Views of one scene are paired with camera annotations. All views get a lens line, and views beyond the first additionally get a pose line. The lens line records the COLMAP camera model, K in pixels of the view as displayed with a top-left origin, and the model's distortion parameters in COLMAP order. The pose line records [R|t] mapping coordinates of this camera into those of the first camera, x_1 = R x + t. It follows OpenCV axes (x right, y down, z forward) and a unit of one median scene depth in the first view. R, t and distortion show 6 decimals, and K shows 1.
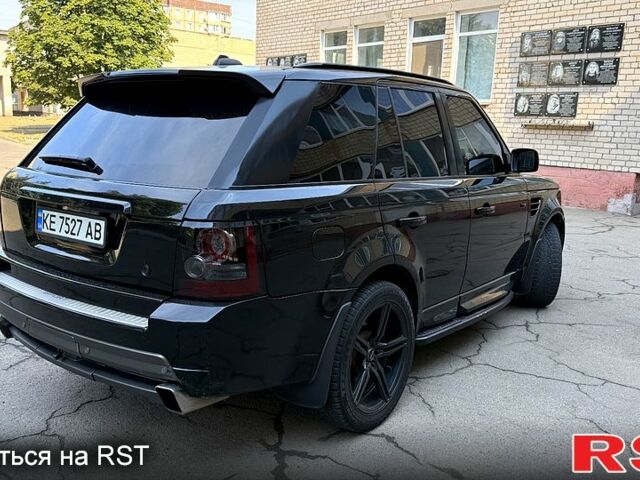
lens RADIAL K [[585.8, 0, 327.2], [0, 585.8, 237.3], [0, 0, 1]] dist [0.060868, -0.114343]
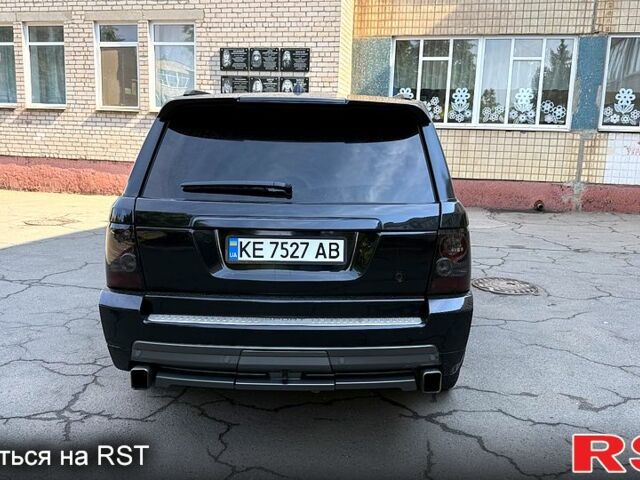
lens RADIAL K [[585.8, 0, 327.2], [0, 585.8, 237.3], [0, 0, 1]] dist [0.060868, -0.114343]
pose [[0.808520, -0.104396, 0.579134, -0.186157], [0.108761, 0.993693, 0.027286, -0.011779], [-0.578330, 0.040926, 0.814776, 0.024753]]
